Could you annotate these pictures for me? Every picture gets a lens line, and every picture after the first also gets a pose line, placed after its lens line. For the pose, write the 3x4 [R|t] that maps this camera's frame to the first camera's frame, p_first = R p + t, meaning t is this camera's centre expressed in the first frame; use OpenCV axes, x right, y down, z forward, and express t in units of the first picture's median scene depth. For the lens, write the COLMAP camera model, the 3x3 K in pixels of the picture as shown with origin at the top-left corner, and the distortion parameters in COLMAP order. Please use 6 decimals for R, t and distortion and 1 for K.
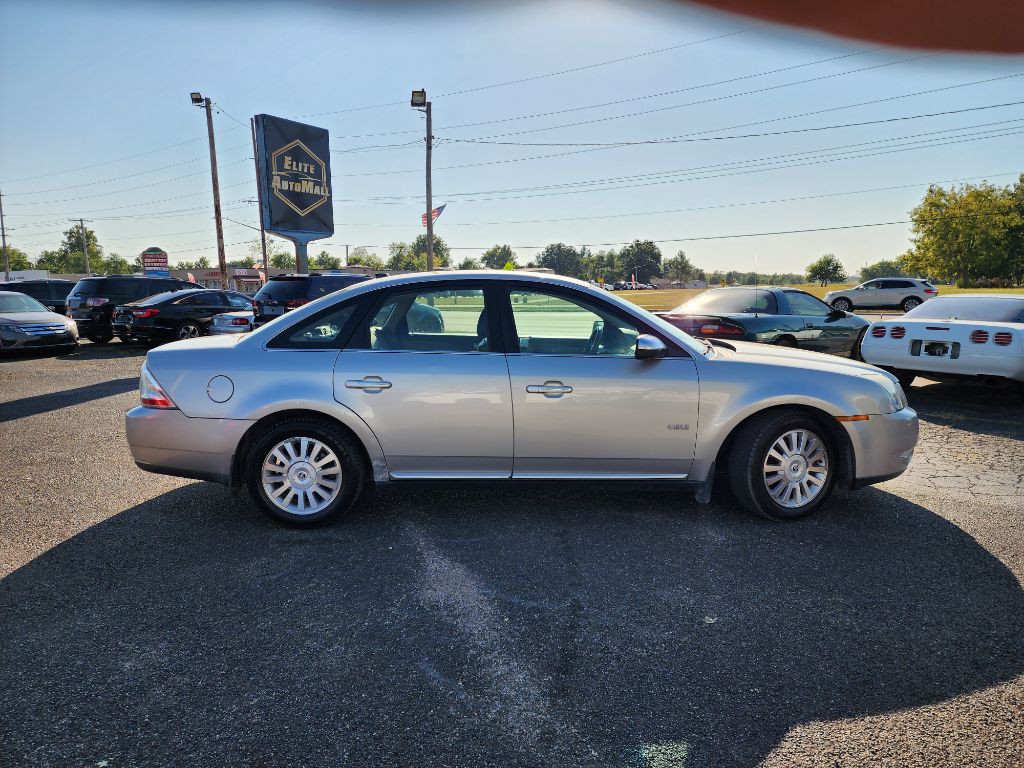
lens RADIAL K [[688.2, 0, 512.4], [0, 688.2, 399.6], [0, 0, 1]] dist [0.077278, -0.067138]
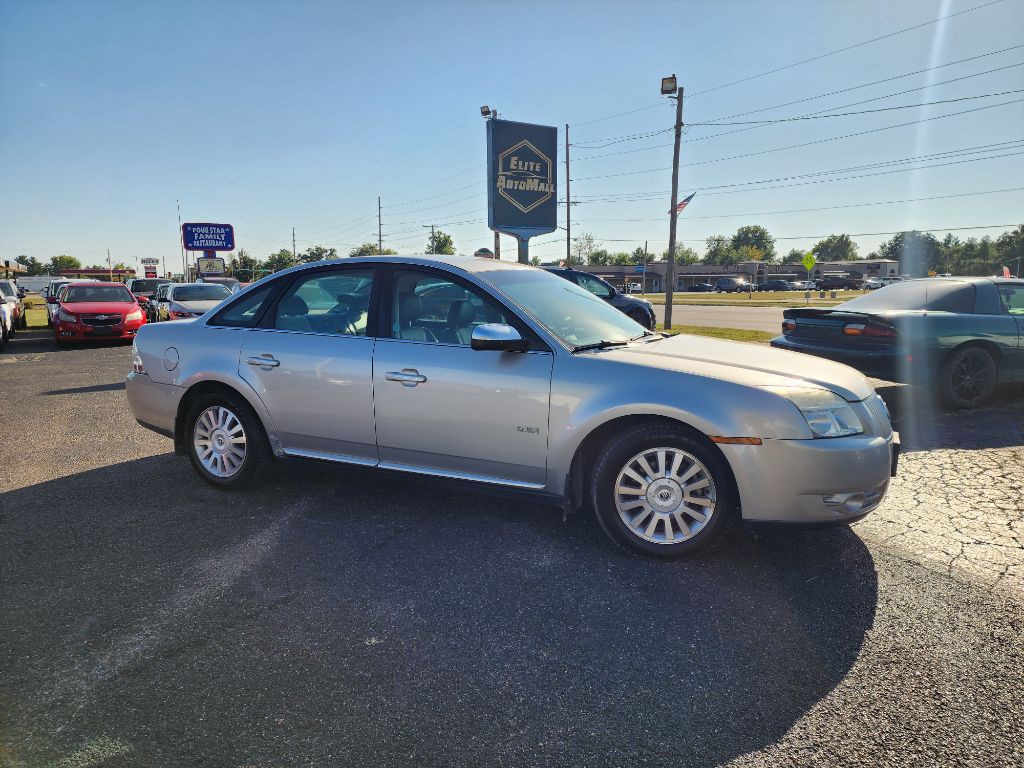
lens RADIAL K [[688.2, 0, 512.0], [0, 688.2, 393.0], [0, 0, 1]] dist [0.077278, -0.067138]
pose [[0.898531, 0.073540, -0.432705, 0.155984], [-0.074891, 0.997094, 0.013946, -0.004668], [0.432474, 0.019874, 0.901428, 0.053134]]
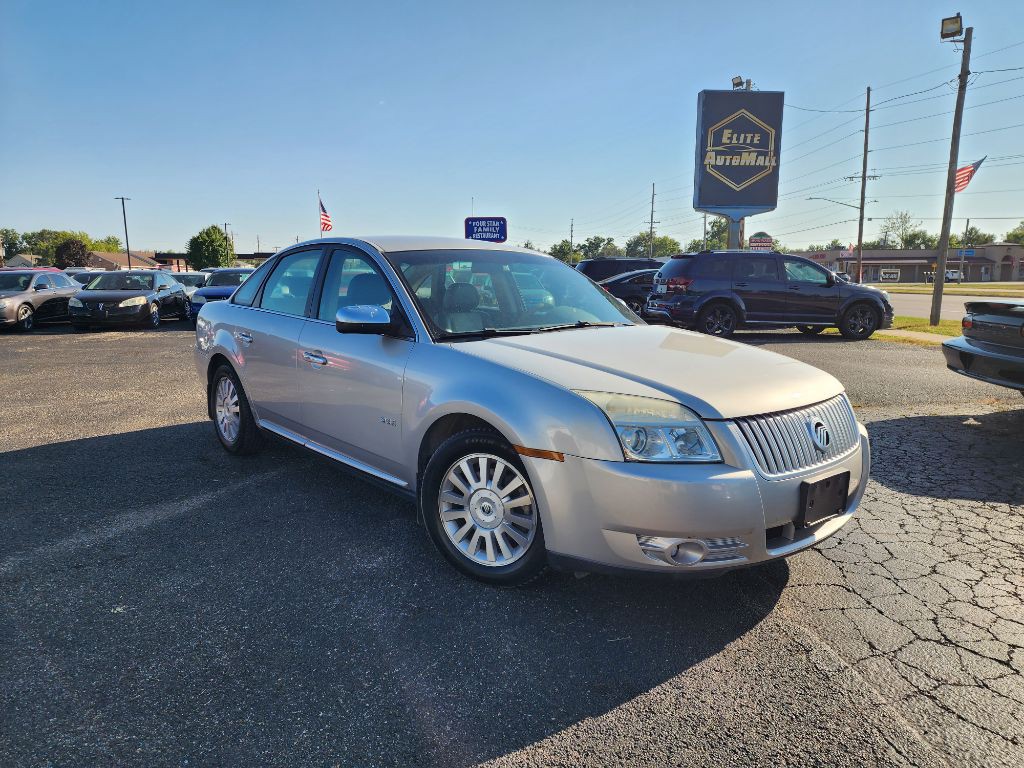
lens RADIAL K [[688.2, 0, 502.5], [0, 688.2, 393.9], [0, 0, 1]] dist [0.077278, -0.067138]
pose [[0.649281, 0.138373, -0.747855, 0.243861], [-0.127311, 0.989210, 0.072500, -0.017881], [0.749817, 0.048137, 0.659892, 0.146988]]
